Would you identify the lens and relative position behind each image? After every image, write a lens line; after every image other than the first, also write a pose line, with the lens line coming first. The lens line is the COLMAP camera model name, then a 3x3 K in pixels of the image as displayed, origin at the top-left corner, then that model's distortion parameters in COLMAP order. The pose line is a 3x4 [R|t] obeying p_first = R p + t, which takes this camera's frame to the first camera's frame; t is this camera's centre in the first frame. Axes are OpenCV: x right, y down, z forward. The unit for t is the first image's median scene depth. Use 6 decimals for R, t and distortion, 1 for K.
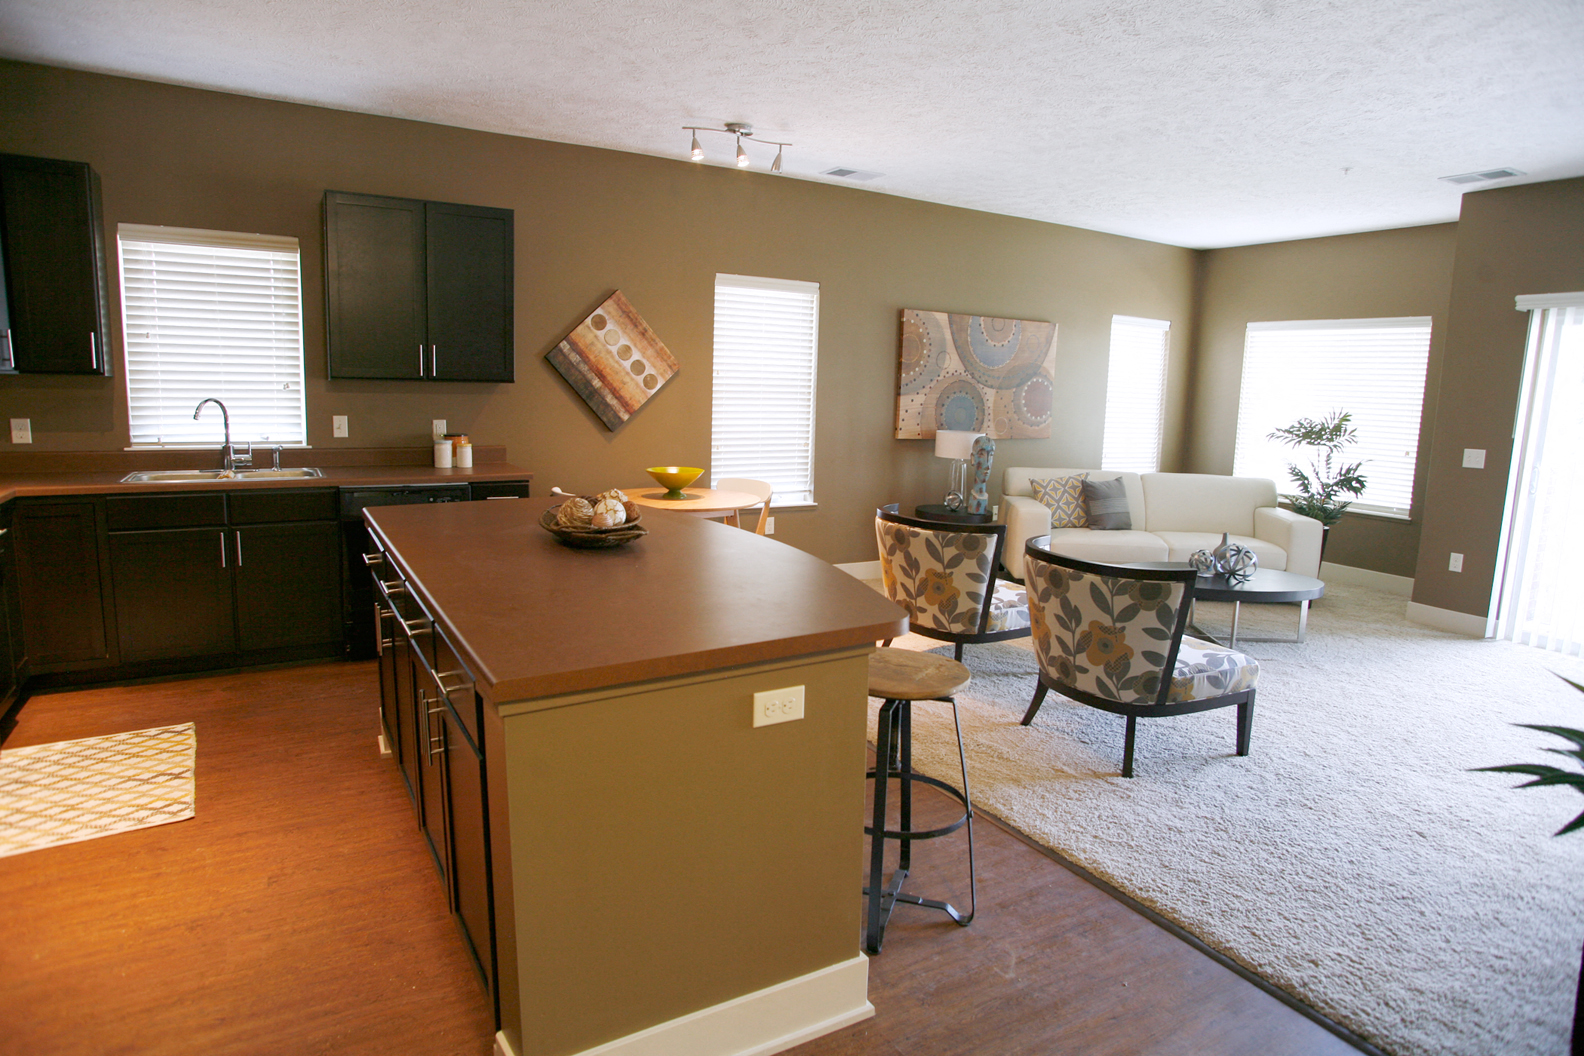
lens RADIAL K [[911.7, 0, 790.8], [0, 911.7, 519.5], [0, 0, 1]] dist [-0.096131, 0.051392]
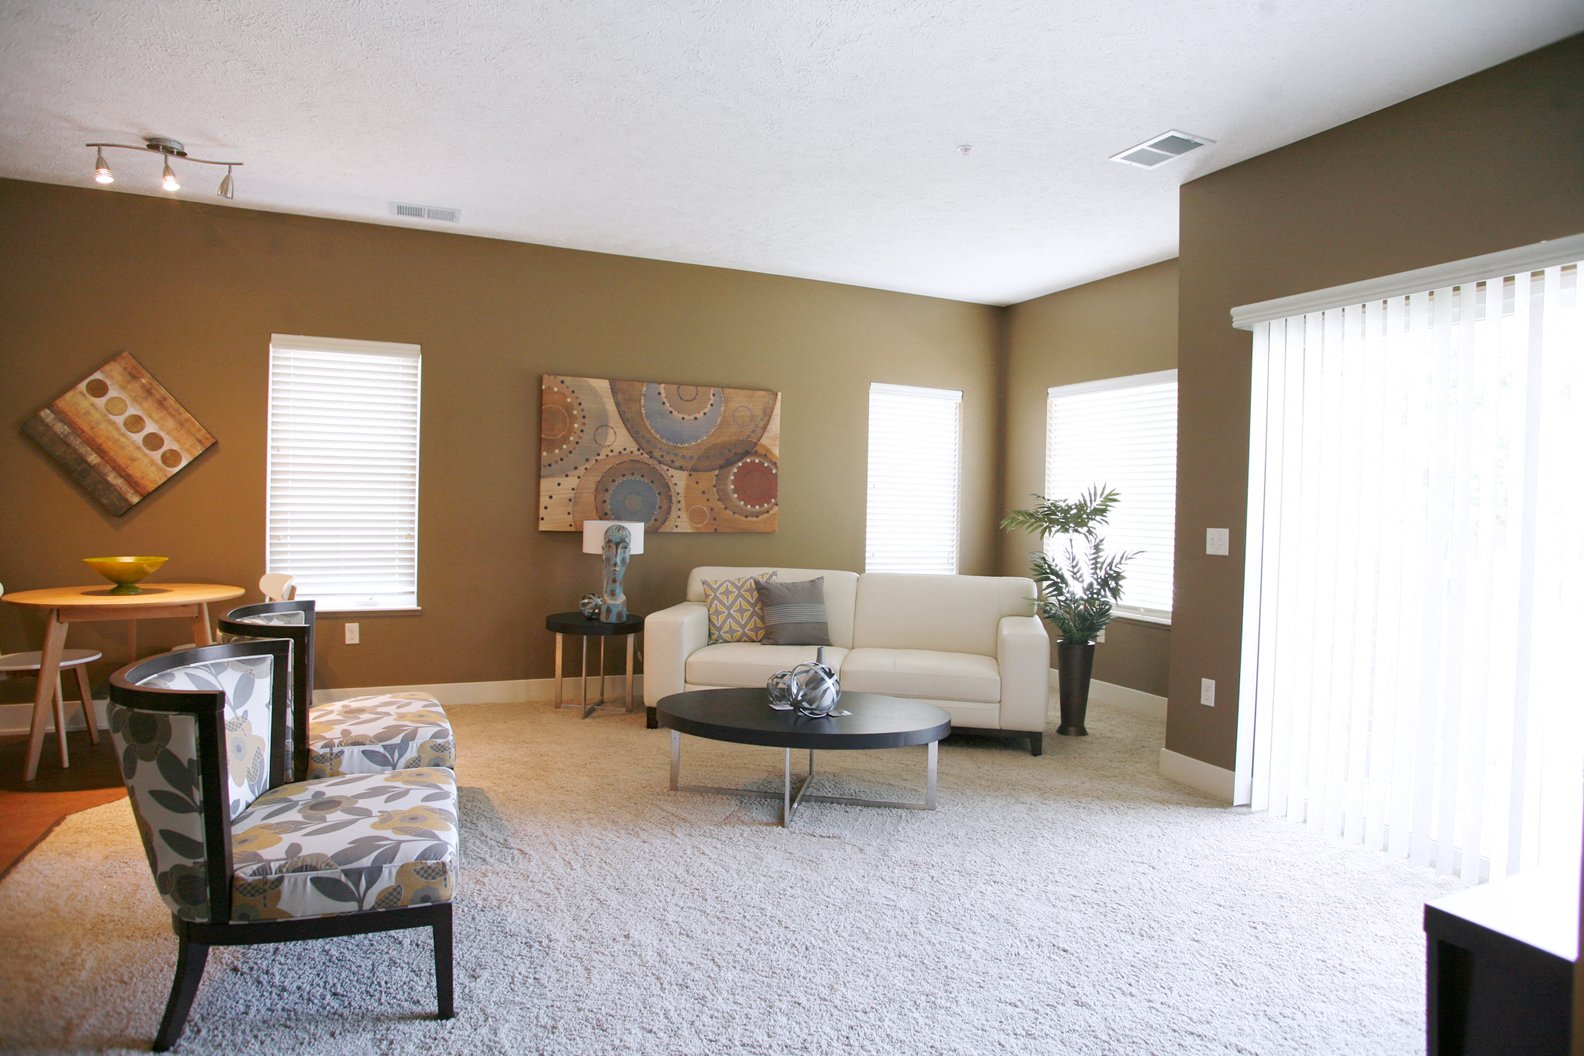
lens RADIAL K [[911.7, 0, 790.8], [0, 911.7, 519.5], [0, 0, 1]] dist [-0.096131, 0.051392]
pose [[0.995042, -0.006186, -0.099262, 0.492685], [-0.007052, 0.991163, -0.132461, 0.009303], [0.099205, 0.132504, 0.986205, 0.250366]]
